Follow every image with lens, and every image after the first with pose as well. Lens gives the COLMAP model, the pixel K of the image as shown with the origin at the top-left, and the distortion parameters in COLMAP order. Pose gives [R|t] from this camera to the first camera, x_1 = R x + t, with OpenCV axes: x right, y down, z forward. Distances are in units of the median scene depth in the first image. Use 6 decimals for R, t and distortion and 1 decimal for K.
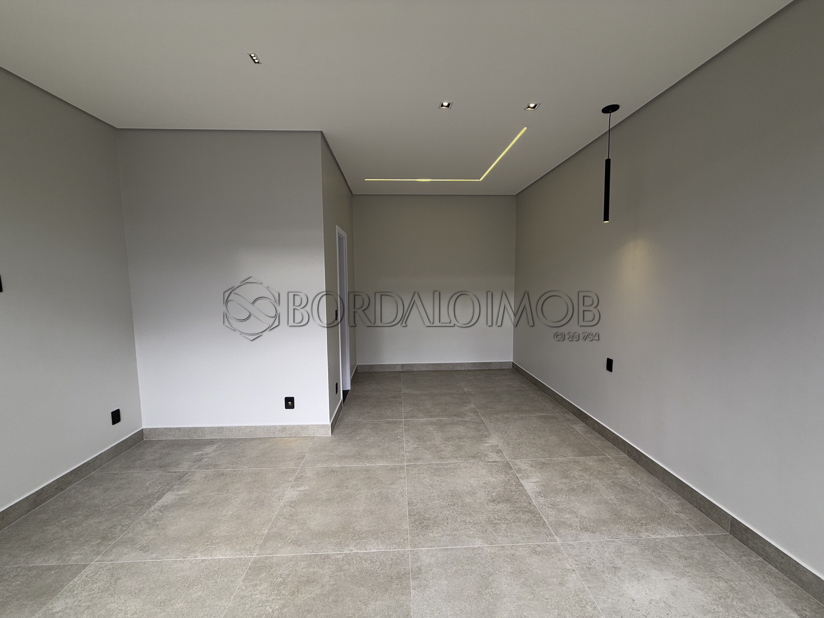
lens RADIAL K [[327.6, 0, 410.7], [0, 327.6, 309.3], [0, 0, 1]] dist [0.001640, -0.000458]
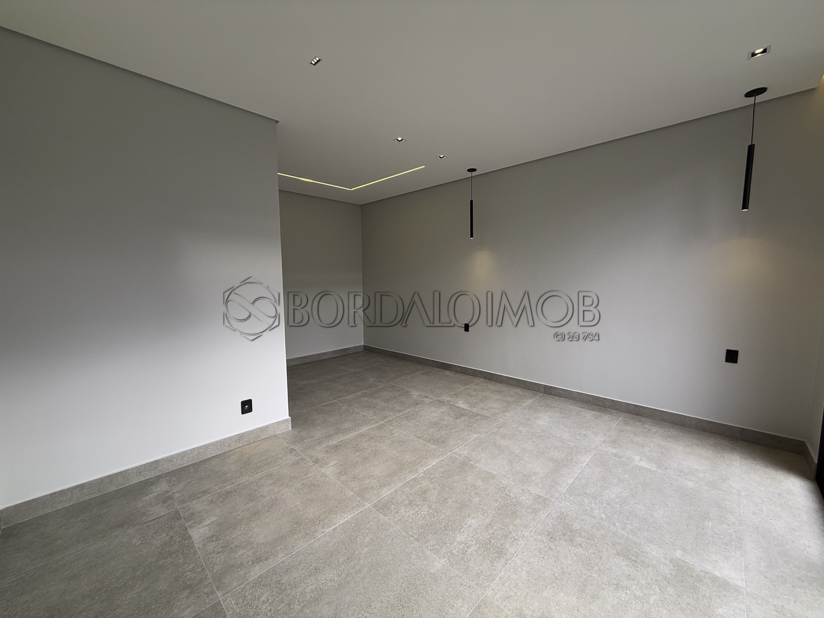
lens RADIAL K [[327.6, 0, 410.0], [0, 327.6, 310.7], [0, 0, 1]] dist [0.001640, -0.000458]
pose [[0.728899, -0.066439, 0.681390, -0.750242], [0.064334, 0.997523, 0.028444, 0.026452], [-0.681592, 0.023103, 0.731368, 0.021612]]
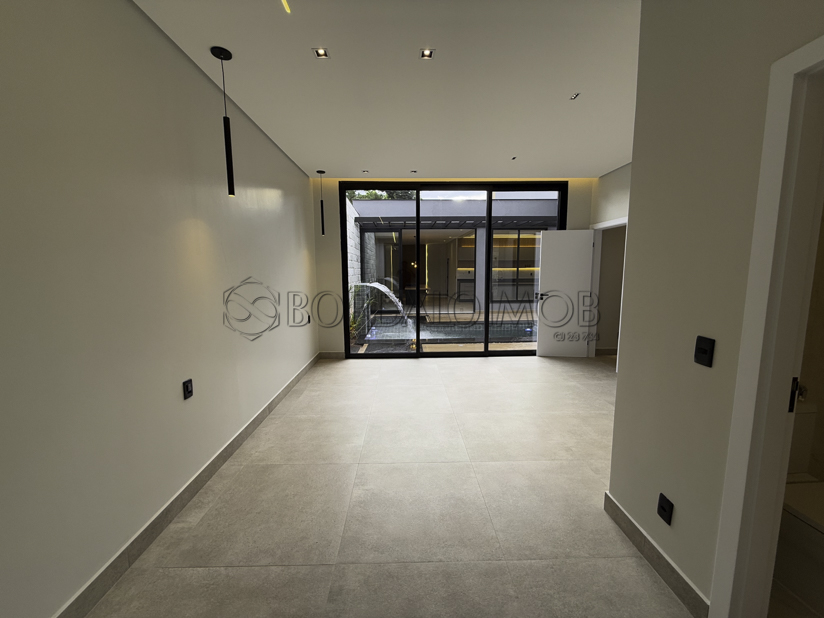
lens RADIAL K [[327.6, 0, 412.6], [0, 327.6, 308.7], [0, 0, 1]] dist [0.001640, -0.000458]
pose [[-0.999772, 0.013999, 0.016106, 0.128640], [0.017045, 0.977972, 0.208041, -0.149112], [-0.012839, 0.208268, -0.977987, 1.819521]]
